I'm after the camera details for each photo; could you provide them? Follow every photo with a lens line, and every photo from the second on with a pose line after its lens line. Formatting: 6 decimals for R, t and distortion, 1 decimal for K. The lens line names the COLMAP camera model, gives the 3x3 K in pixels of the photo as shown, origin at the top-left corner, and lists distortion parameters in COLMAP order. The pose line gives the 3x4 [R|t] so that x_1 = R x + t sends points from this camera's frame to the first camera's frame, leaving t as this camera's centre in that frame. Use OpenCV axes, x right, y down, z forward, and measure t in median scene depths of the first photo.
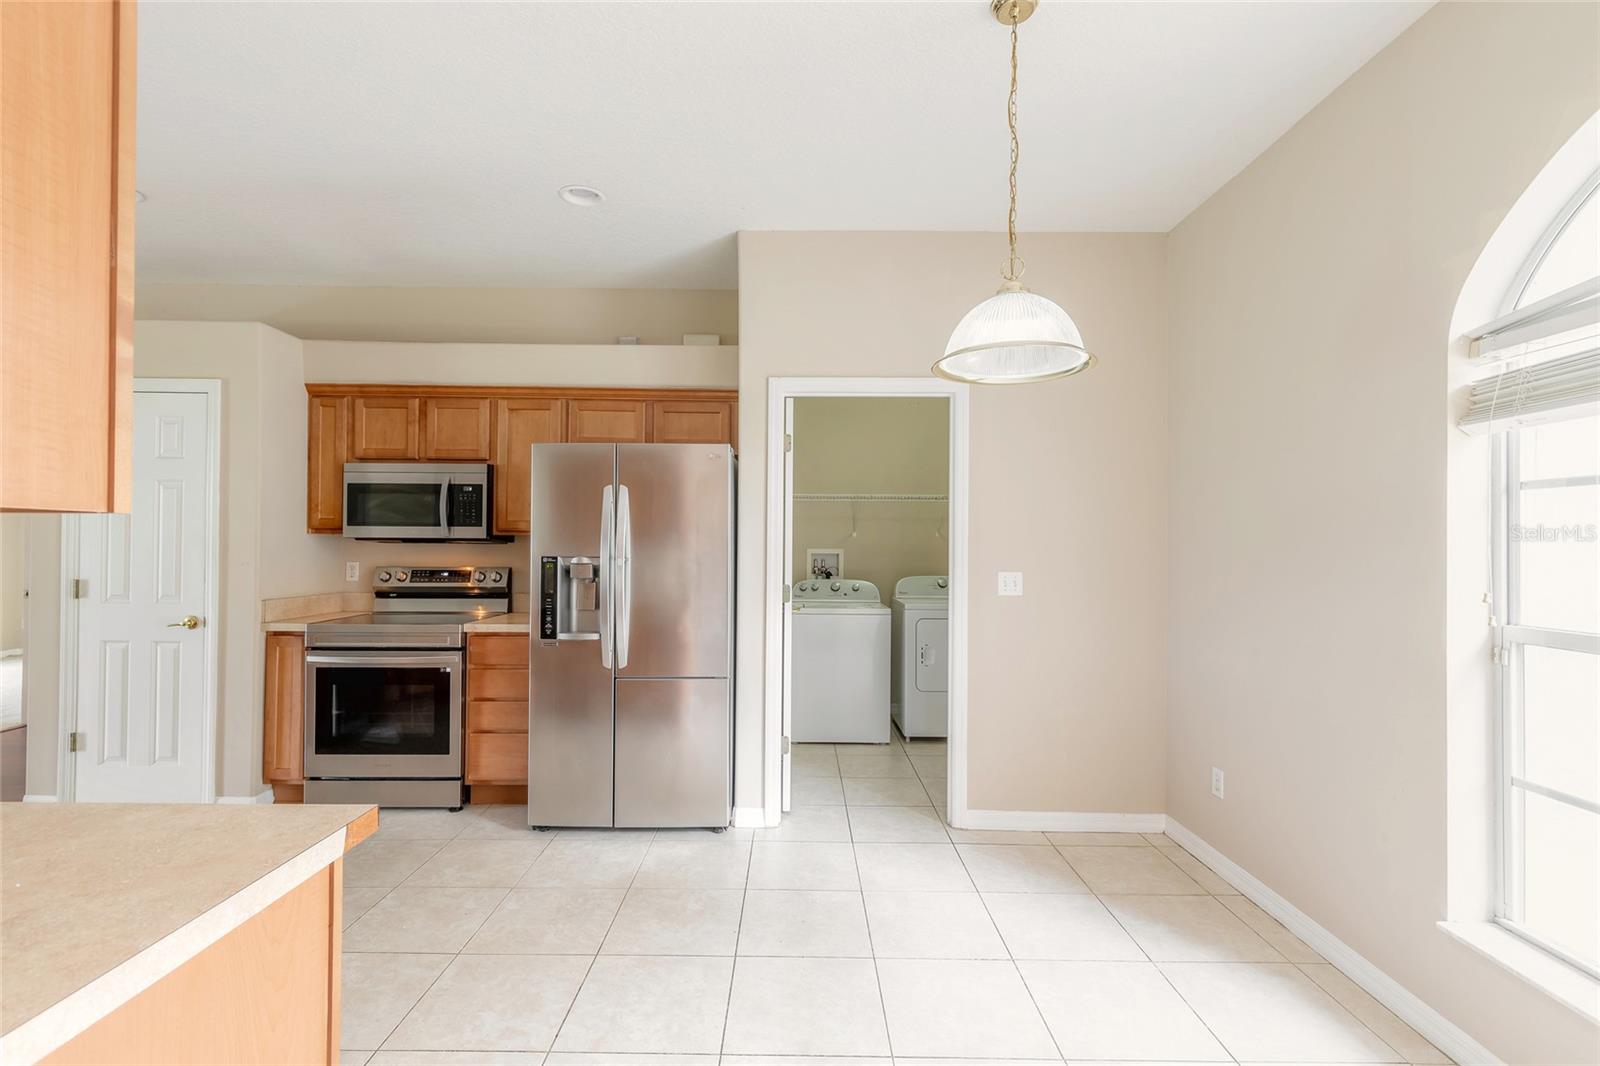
lens RADIAL K [[721.5, 0, 795.2], [0, 721.5, 536.8], [0, 0, 1]] dist [0.011415, -0.003479]
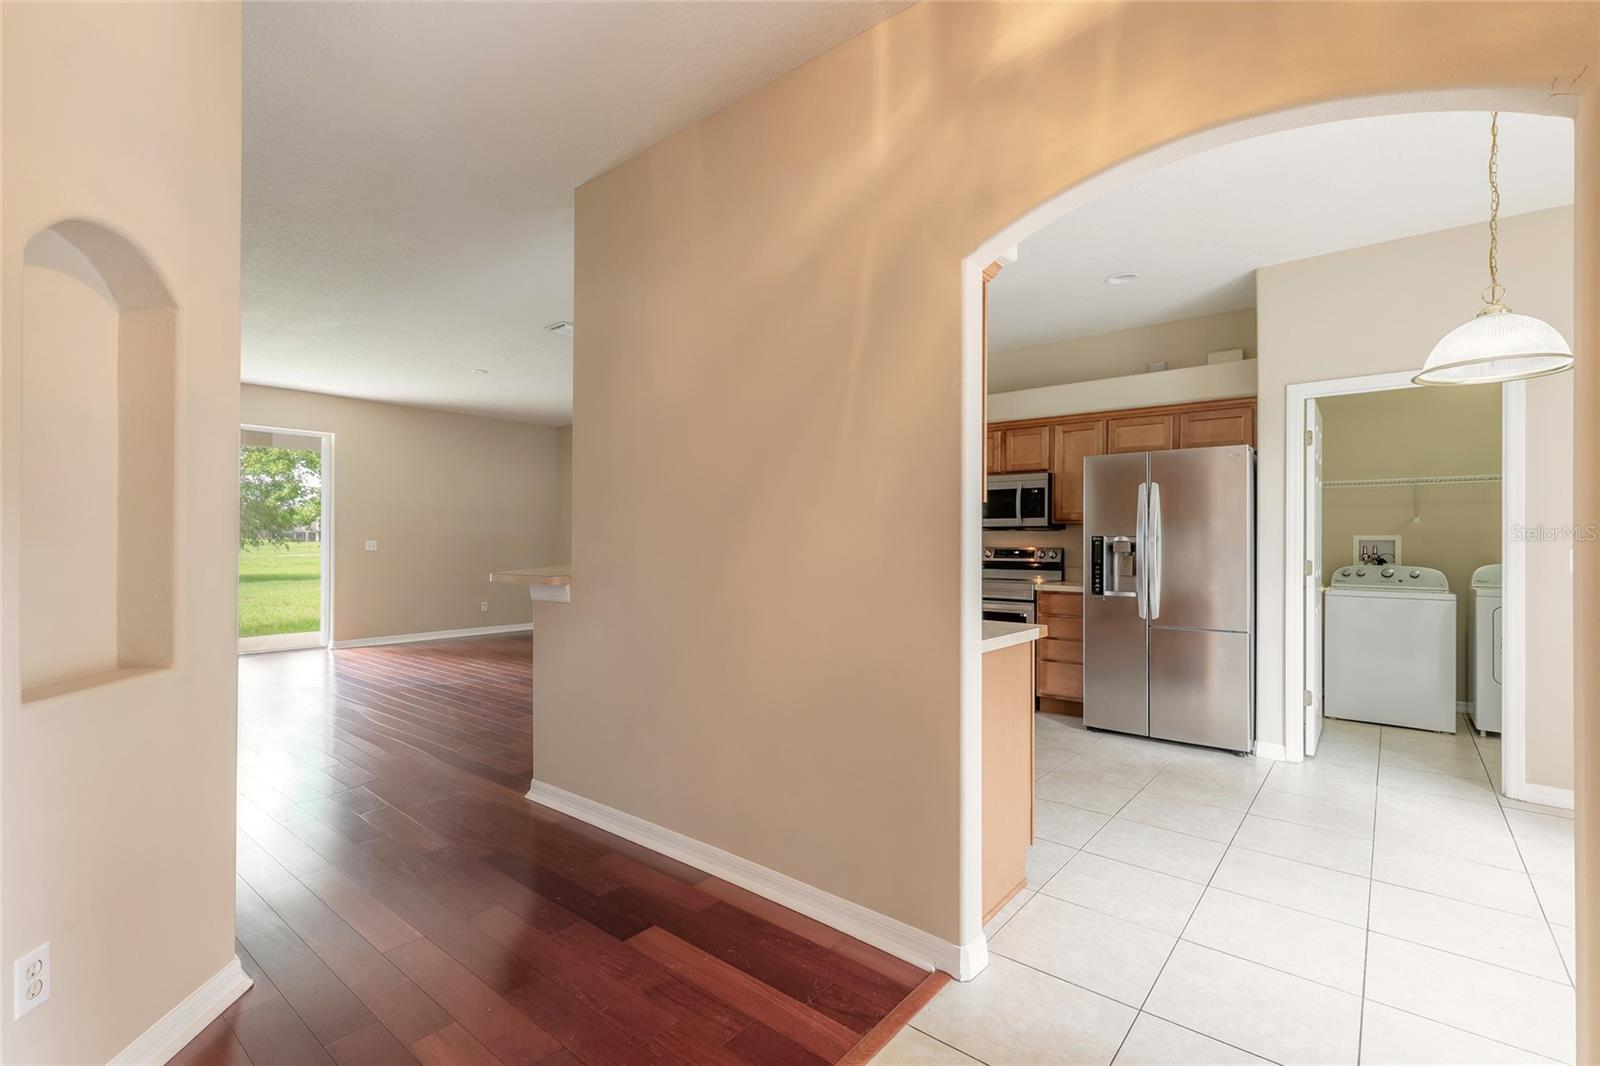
lens RADIAL K [[721.5, 0, 797.8], [0, 721.5, 537.8], [0, 0, 1]] dist [0.011415, -0.003479]
pose [[0.774104, -0.005896, -0.633031, 0.089802], [0.006284, 0.999979, -0.001629, 0.026523], [0.633027, -0.002717, 0.774125, -0.418424]]
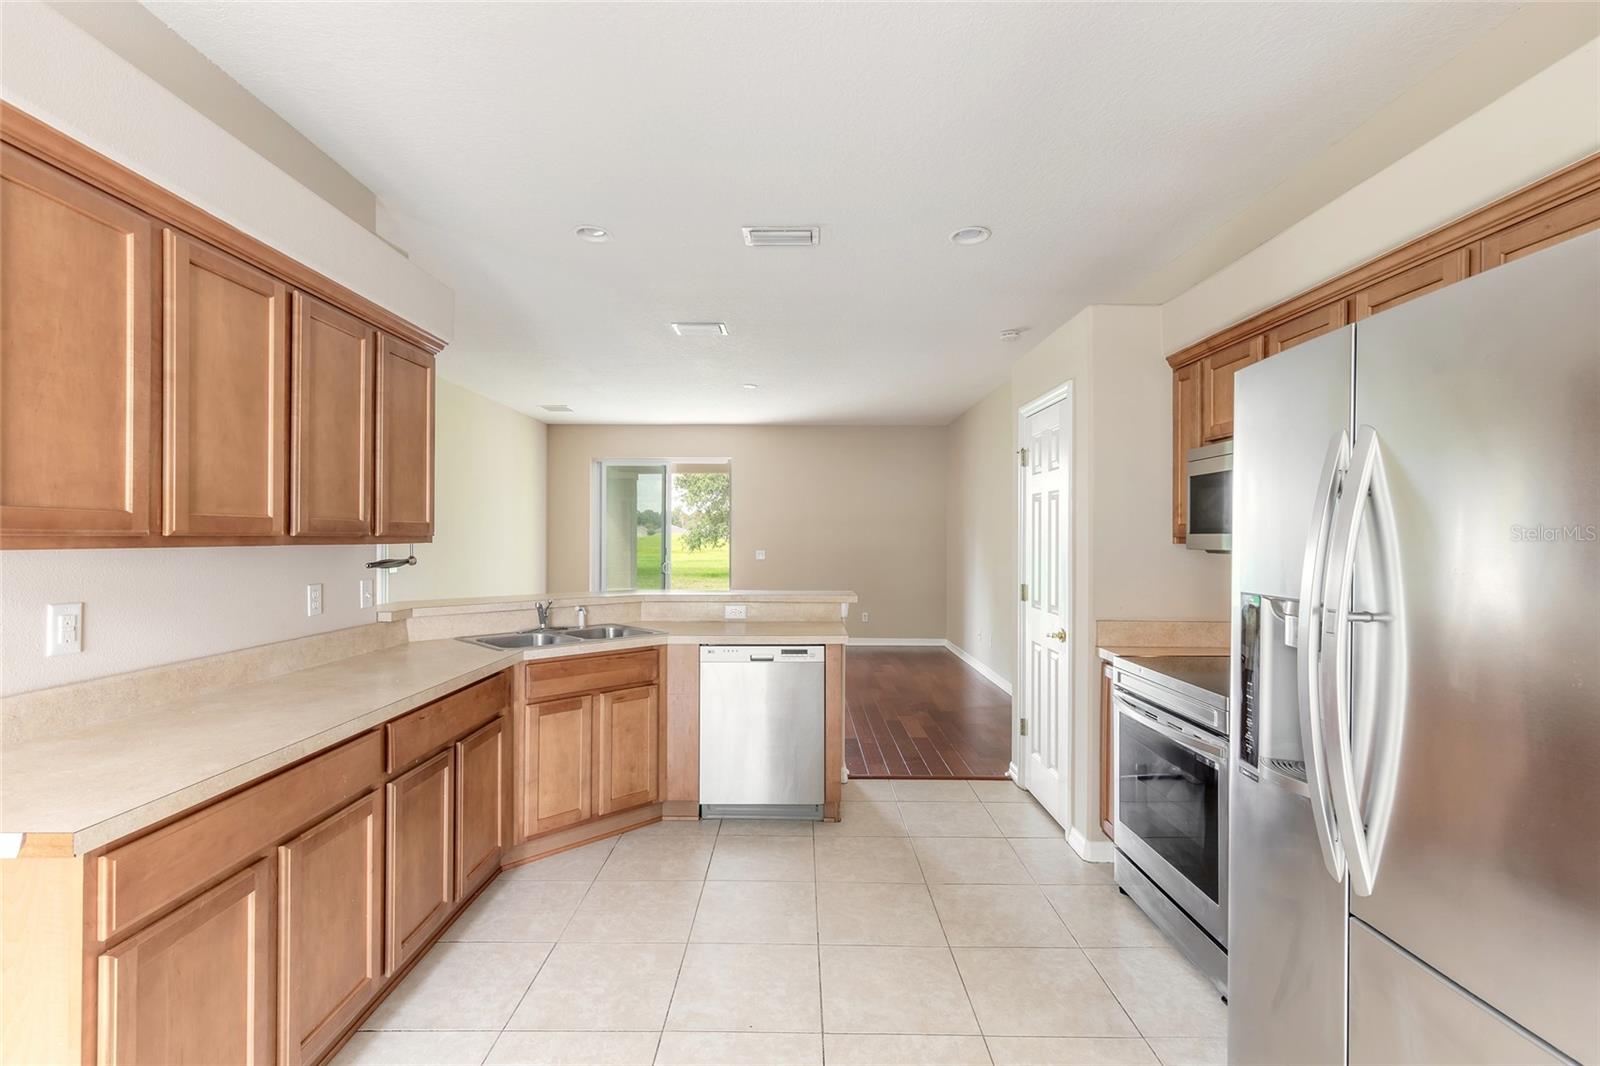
lens RADIAL K [[721.5, 0, 796.8], [0, 721.5, 538.4], [0, 0, 1]] dist [0.011415, -0.003479]
pose [[0.001277, -0.004378, -0.999990, 0.138008], [0.004518, 0.999980, -0.004372, -0.009264], [0.999989, -0.004512, 0.001297, 0.635931]]
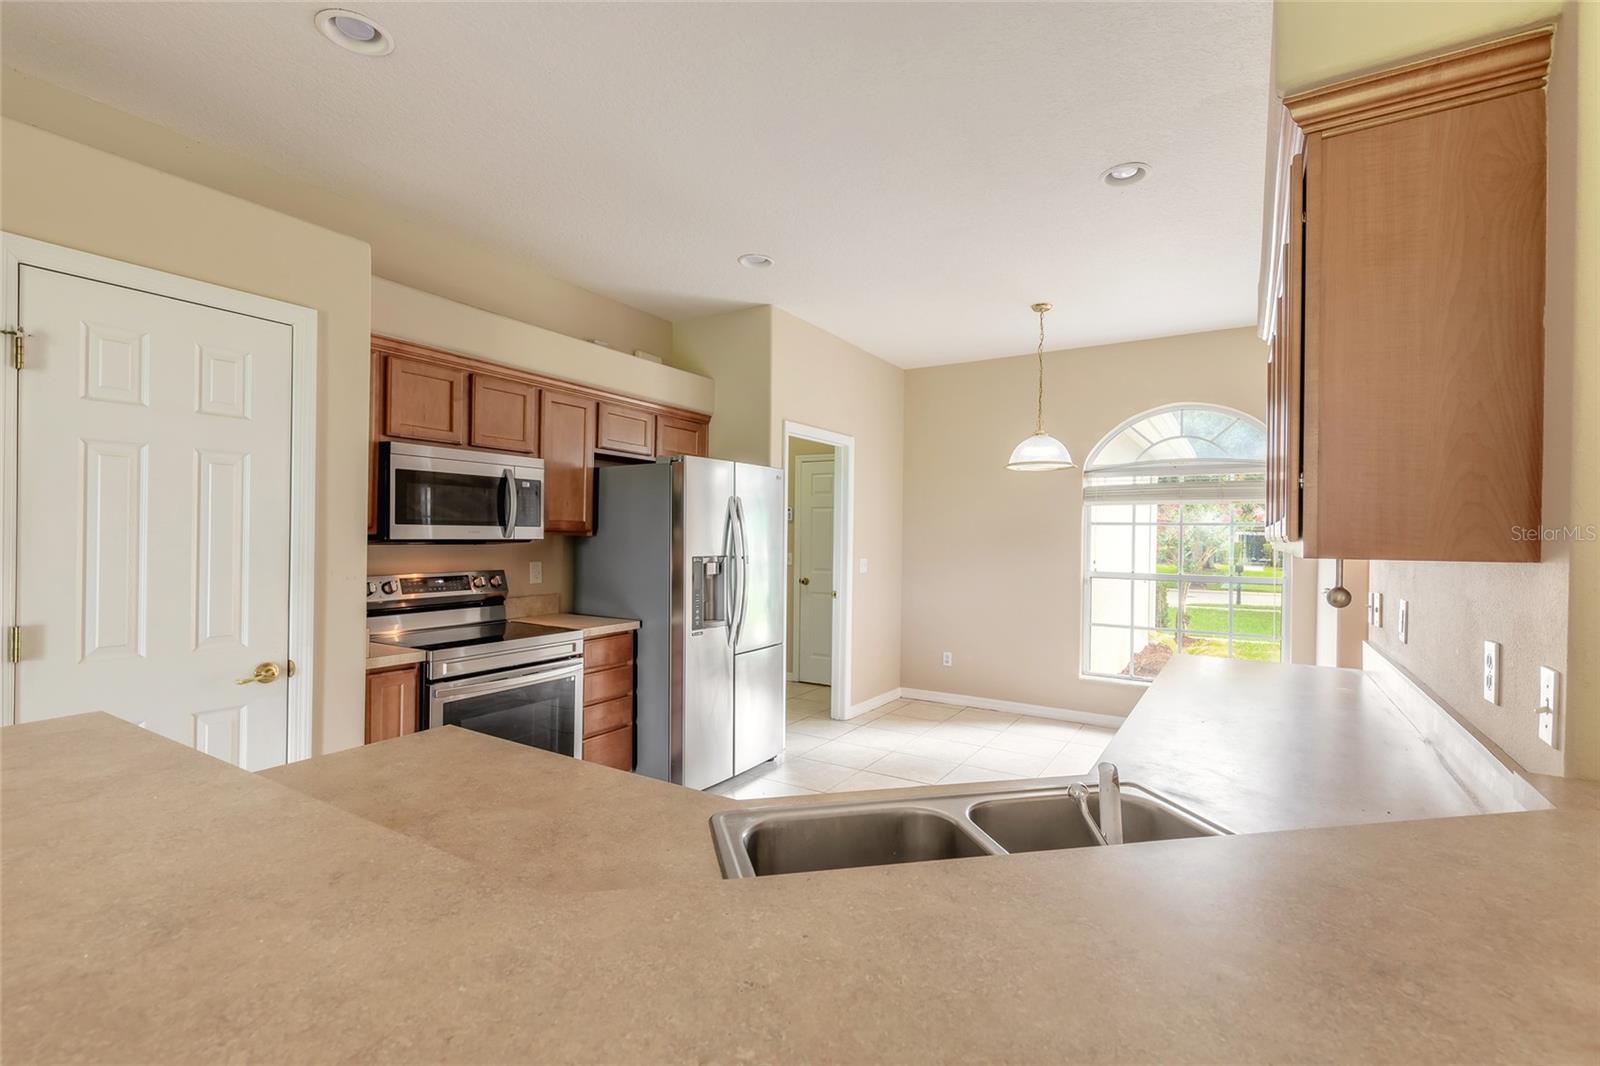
lens RADIAL K [[721.5, 0, 798.9], [0, 721.5, 539.7], [0, 0, 1]] dist [0.011415, -0.003479]
pose [[0.522664, -0.007401, 0.852507, -1.122400], [-0.017415, 0.999661, 0.019356, -0.022489], [-0.852361, -0.024963, 0.522358, 0.252022]]
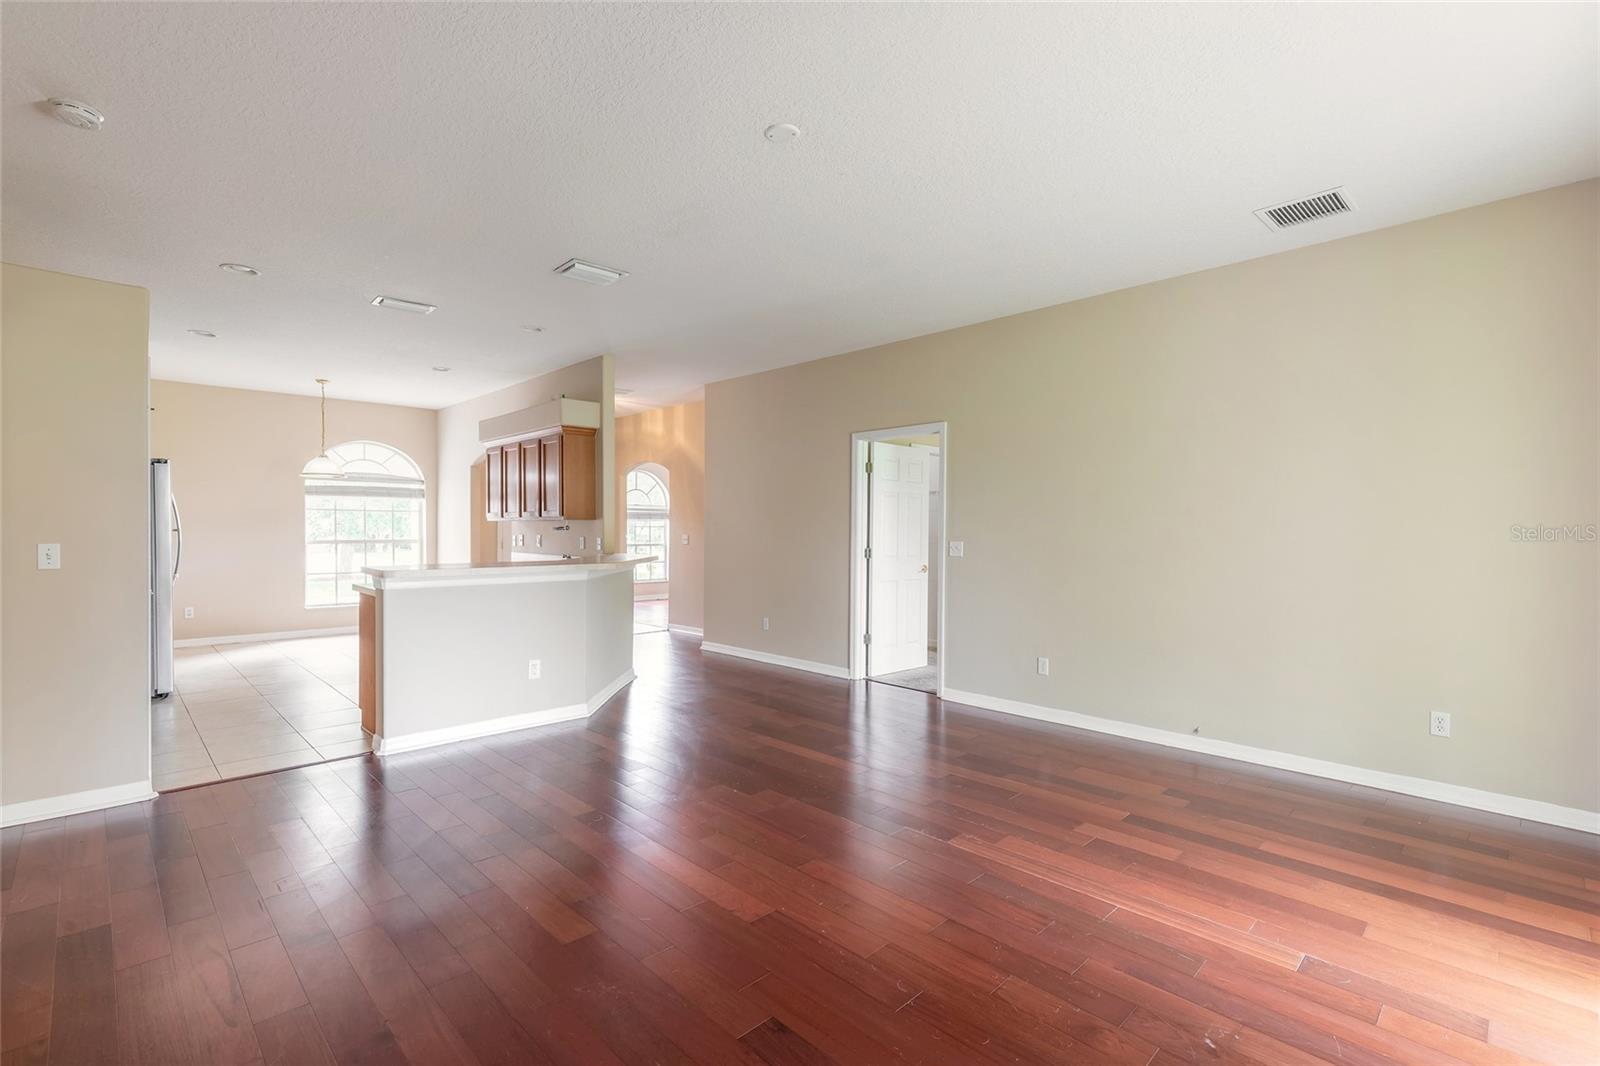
lens RADIAL K [[721.5, 0, 791.4], [0, 721.5, 532.6], [0, 0, 1]] dist [0.011415, -0.003479]
pose [[-0.697194, -0.012070, 0.716781, -2.305702], [-0.015270, 0.999881, 0.001984, 0.010284], [-0.716720, -0.009562, -0.697295, 1.050277]]
